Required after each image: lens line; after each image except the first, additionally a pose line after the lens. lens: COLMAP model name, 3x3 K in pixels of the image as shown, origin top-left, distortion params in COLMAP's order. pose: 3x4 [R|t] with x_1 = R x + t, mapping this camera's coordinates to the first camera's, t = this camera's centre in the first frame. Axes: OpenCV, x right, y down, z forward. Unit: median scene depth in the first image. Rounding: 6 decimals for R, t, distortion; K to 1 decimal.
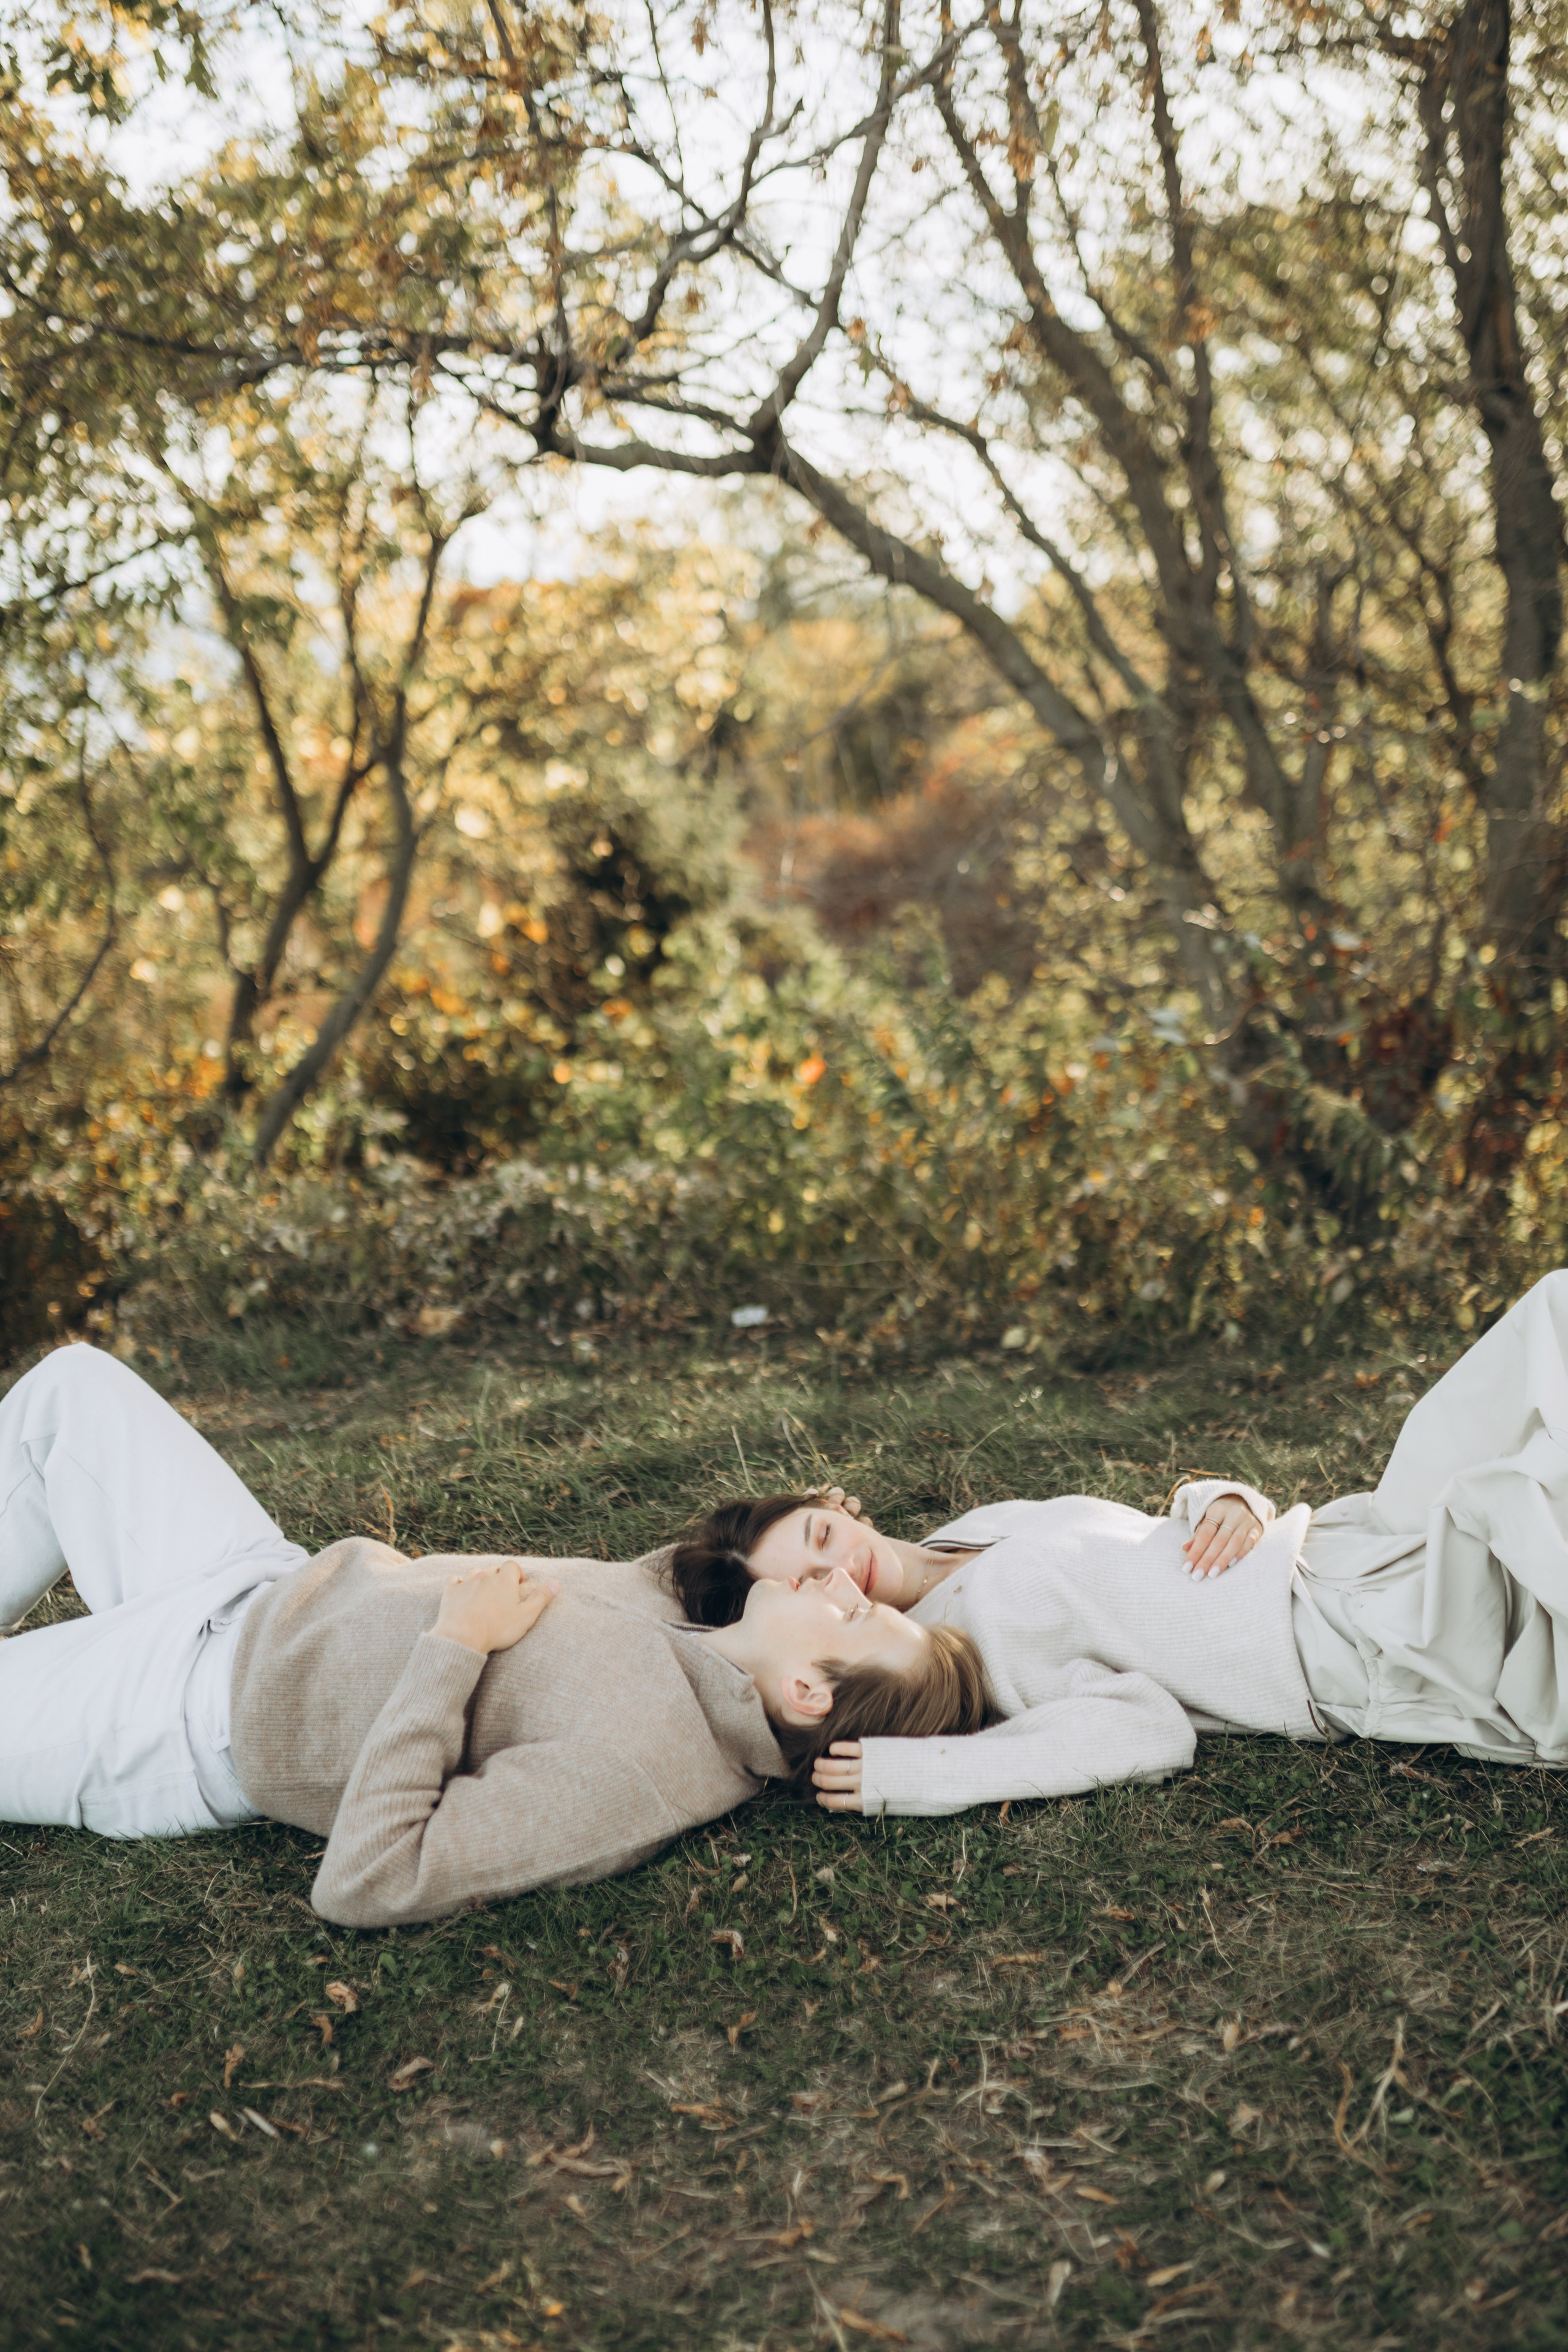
lens RADIAL K [[2230.1, 0, 789.1], [0, 2230.1, 1173.1], [0, 0, 1]] dist [0.008448, 0.000000]
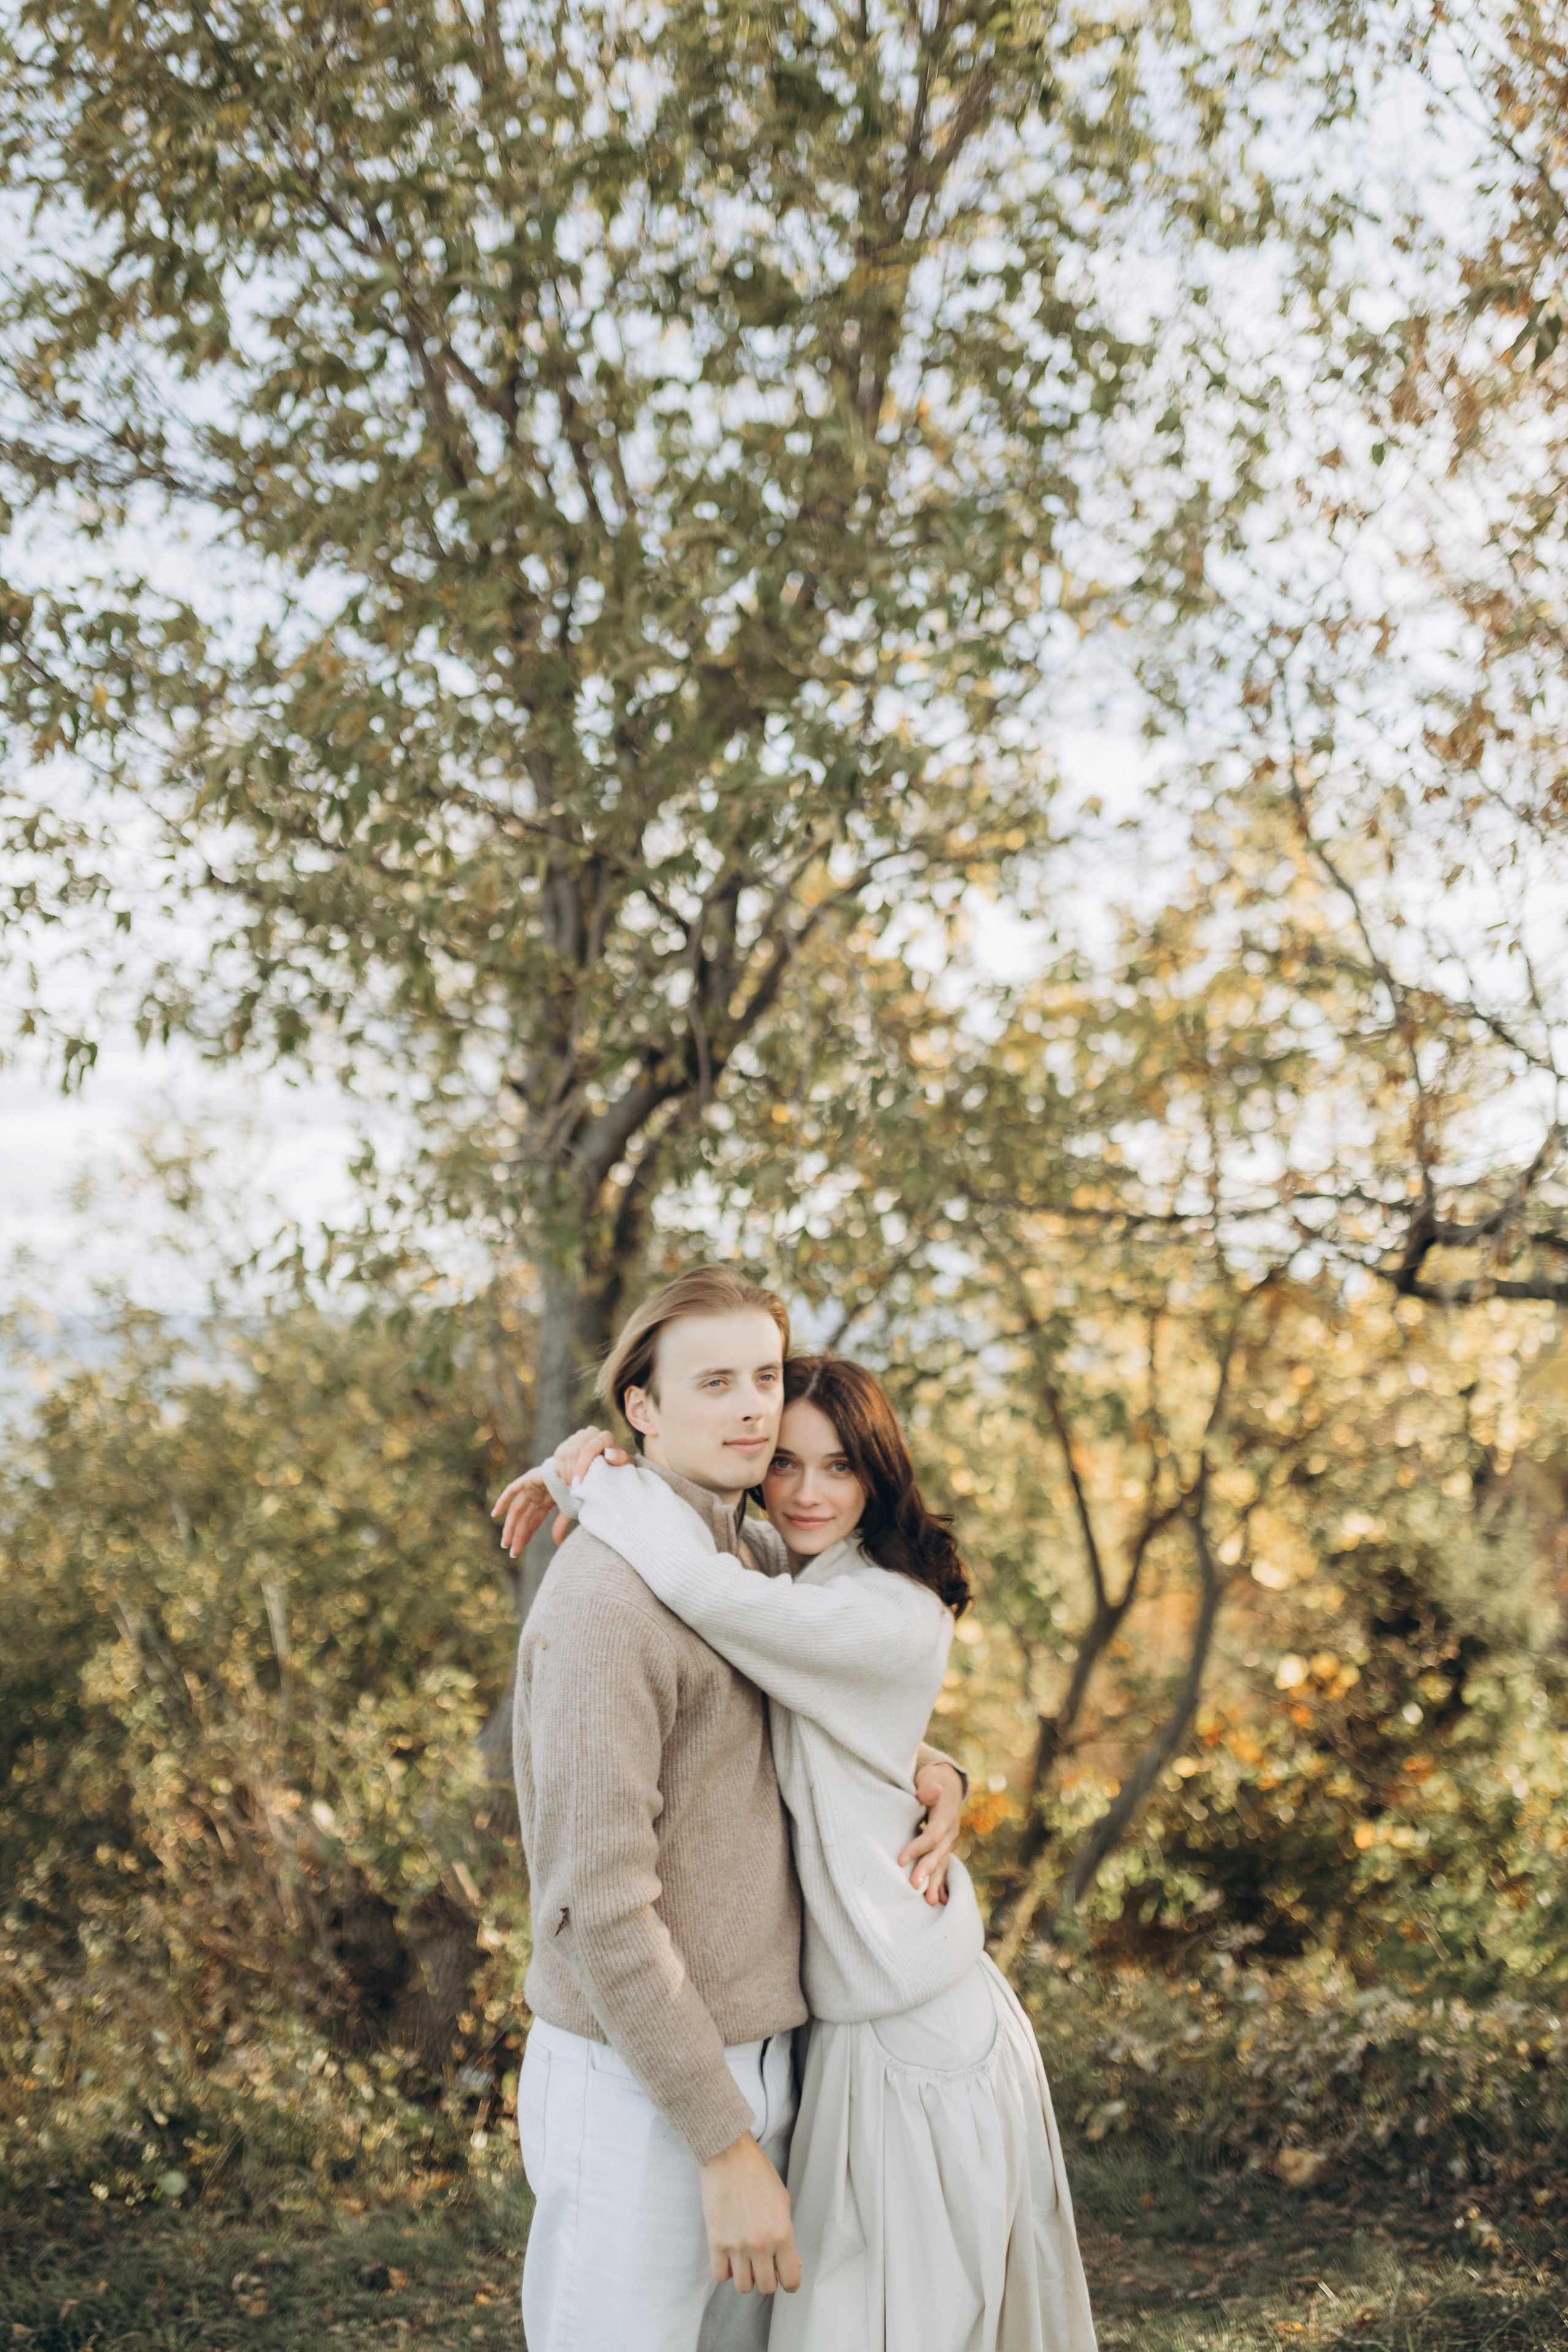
lens RADIAL K [[2230.1, 0, 785.1], [0, 2230.1, 1148.0], [0, 0, 1]] dist [0.008448, 0.000000]
pose [[0.947380, -0.040143, -0.317584, -0.049480], [-0.060433, 0.951837, -0.300591, -0.053307], [0.314355, 0.303966, 0.899325, -0.076971]]
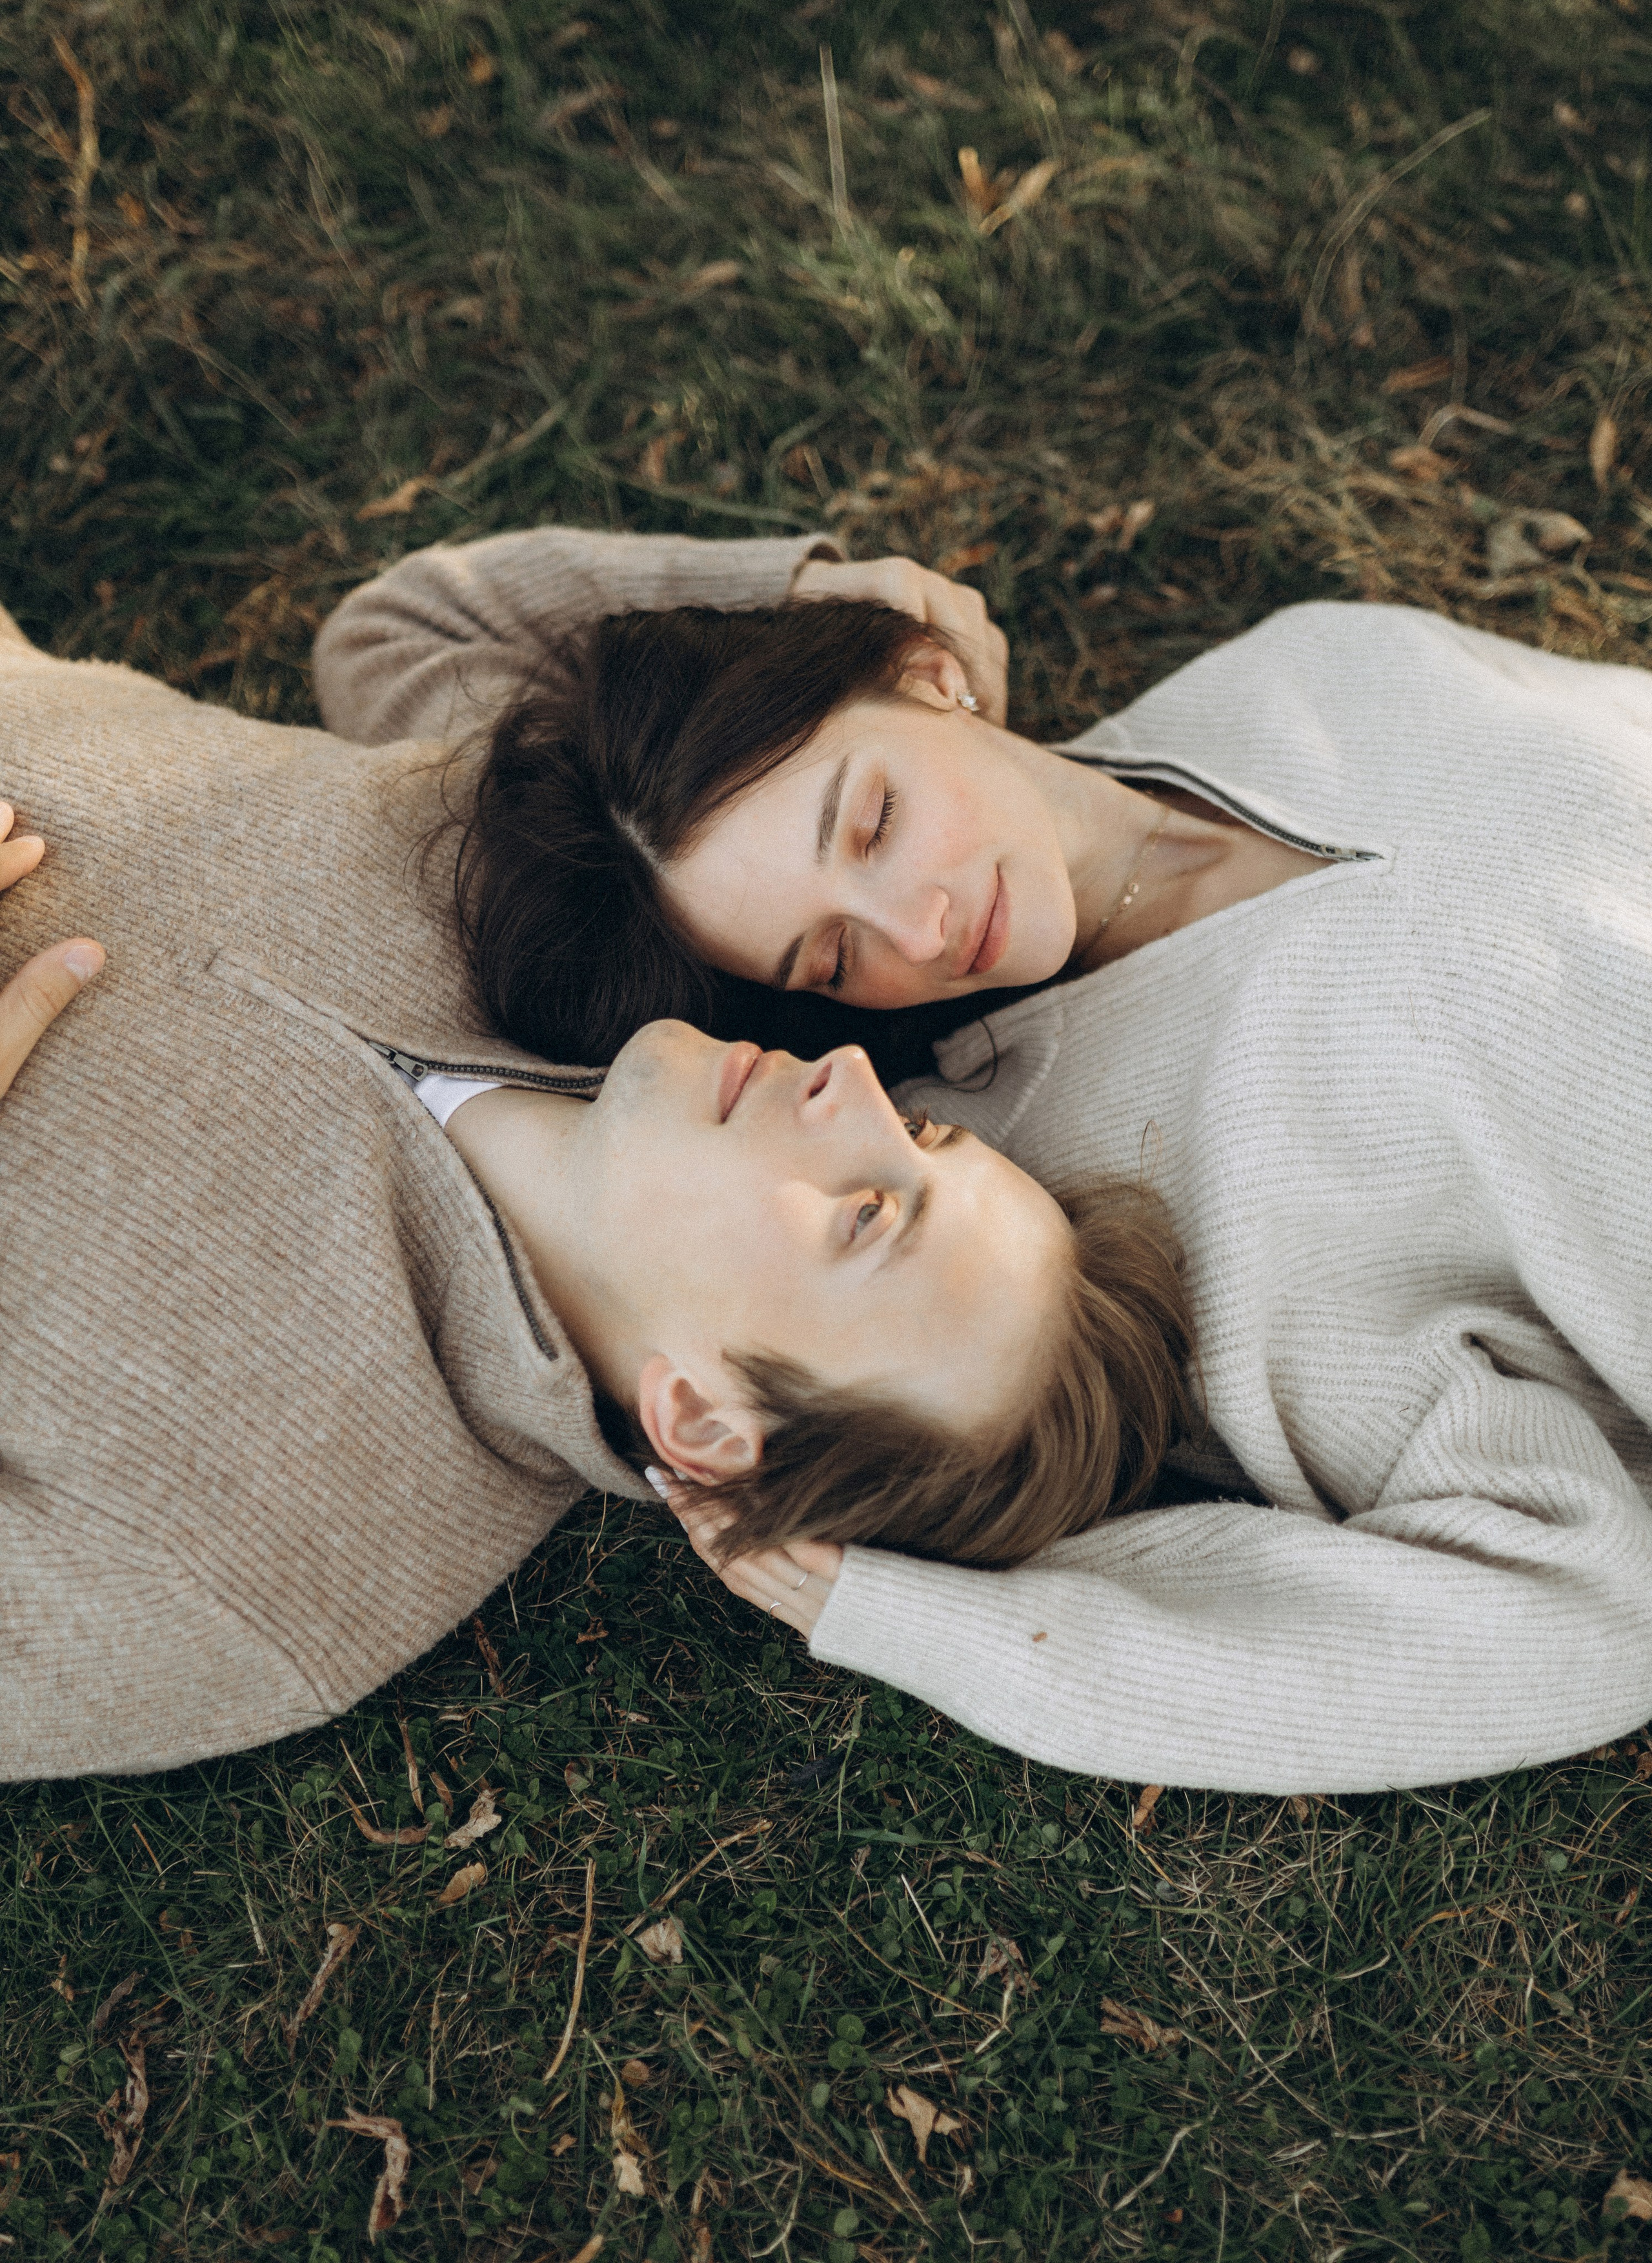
lens RADIAL K [[2361.8, 0, 851.8], [0, 2361.8, 1269.5], [0, 0, 1]] dist [-0.001028, 0.000000]
pose [[0.986599, 0.159468, -0.034529, 0.019553], [-0.082721, 0.671267, 0.736585, -0.035554], [0.140641, -0.723858, 0.675463, 0.347459]]
